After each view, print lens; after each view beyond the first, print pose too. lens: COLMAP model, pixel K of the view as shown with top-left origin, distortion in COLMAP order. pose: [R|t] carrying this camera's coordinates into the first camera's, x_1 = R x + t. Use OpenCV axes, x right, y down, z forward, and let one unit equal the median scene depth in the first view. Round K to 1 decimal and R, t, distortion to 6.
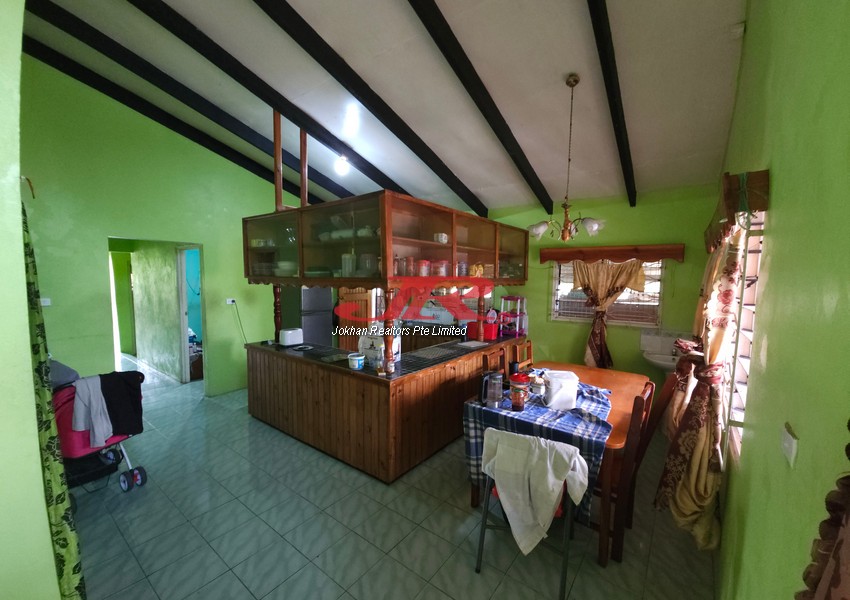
lens RADIAL K [[346.4, 0, 420.8], [0, 346.4, 307.3], [0, 0, 1]] dist [0.010463, -0.009135]
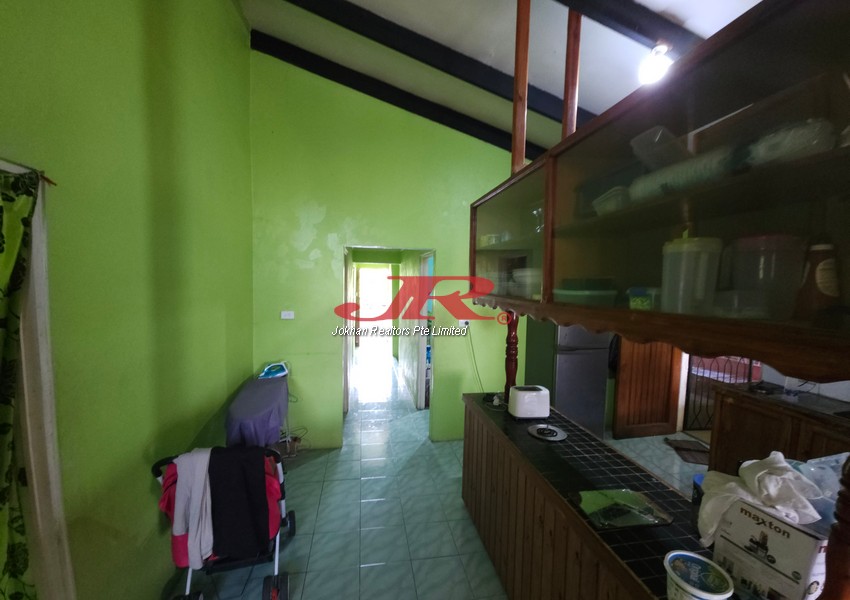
lens RADIAL K [[346.4, 0, 420.8], [0, 346.4, 307.3], [0, 0, 1]] dist [0.010463, -0.009135]
pose [[0.737844, 0.052356, -0.672938, -0.132077], [-0.069368, 0.997590, 0.001557, -0.057814], [0.671398, 0.045532, 0.739697, 0.462791]]
